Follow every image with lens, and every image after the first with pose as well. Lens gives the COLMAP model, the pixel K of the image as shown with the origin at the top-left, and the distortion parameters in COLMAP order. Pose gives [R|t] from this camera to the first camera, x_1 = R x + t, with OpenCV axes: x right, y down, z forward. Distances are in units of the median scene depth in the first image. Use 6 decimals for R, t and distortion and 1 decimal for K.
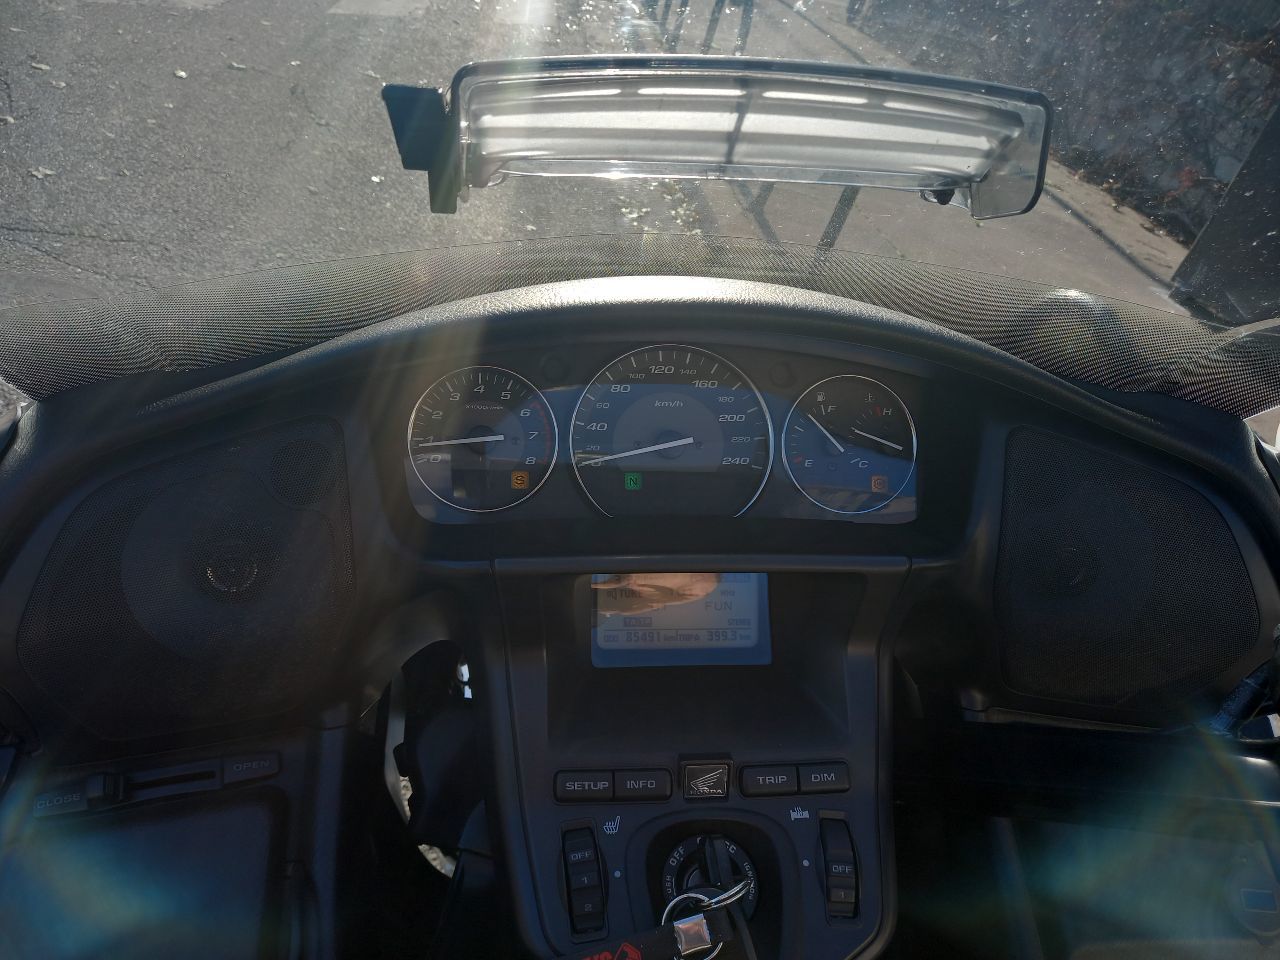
lens RADIAL K [[944.4, 0, 640.0], [0, 944.4, 480.0], [0, 0, 1]] dist [0.058322, 0.009802]
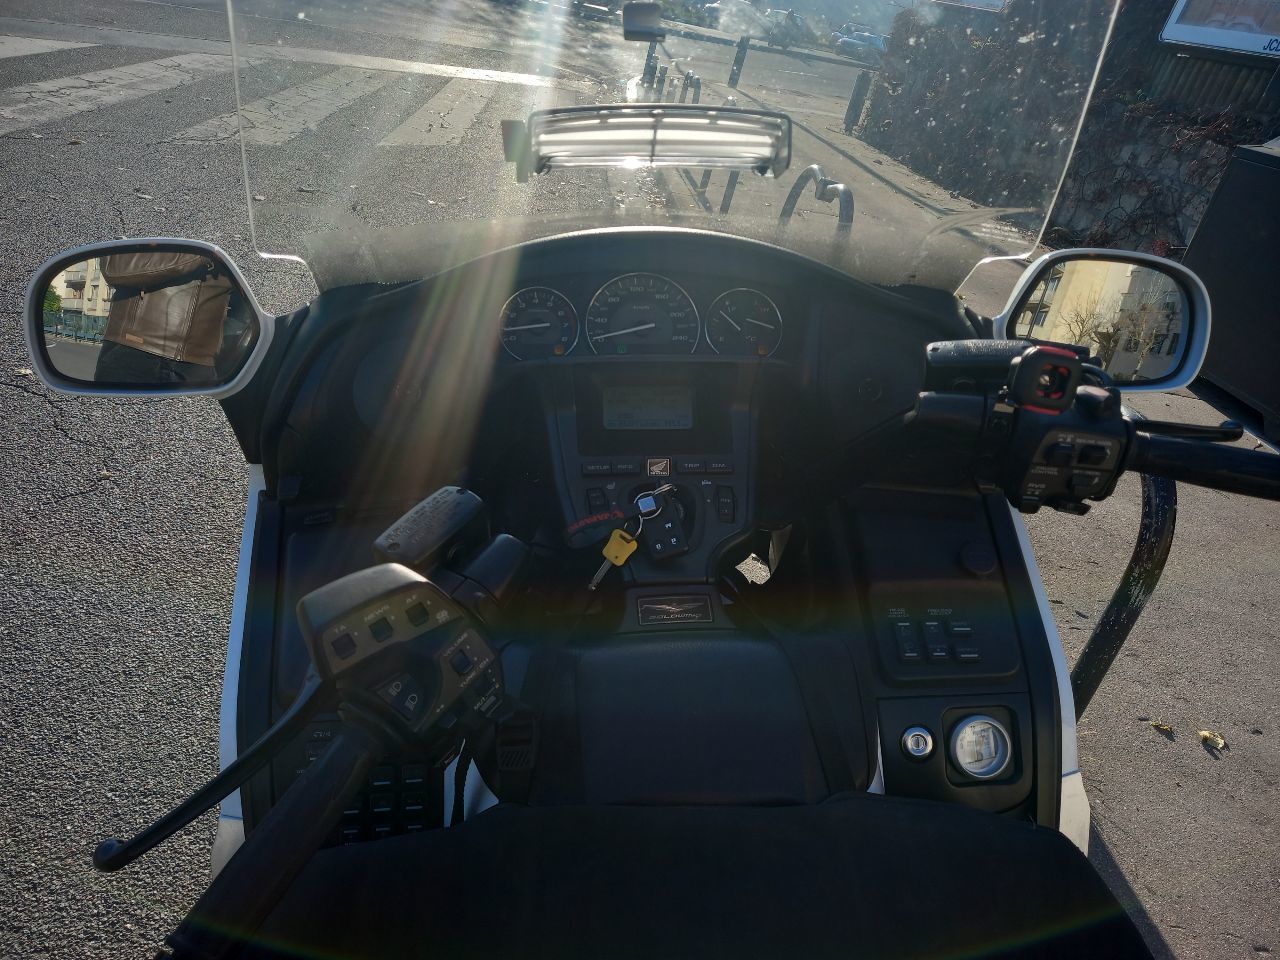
lens RADIAL K [[924.0, 0, 640.0], [0, 924.0, 480.0], [0, 0, 1]] dist [0.100440, -0.004475]
pose [[0.998819, -0.037571, -0.030806, 0.072070], [0.034251, 0.994193, -0.102013, 0.432468], [0.034460, 0.100837, 0.994306, -0.727719]]
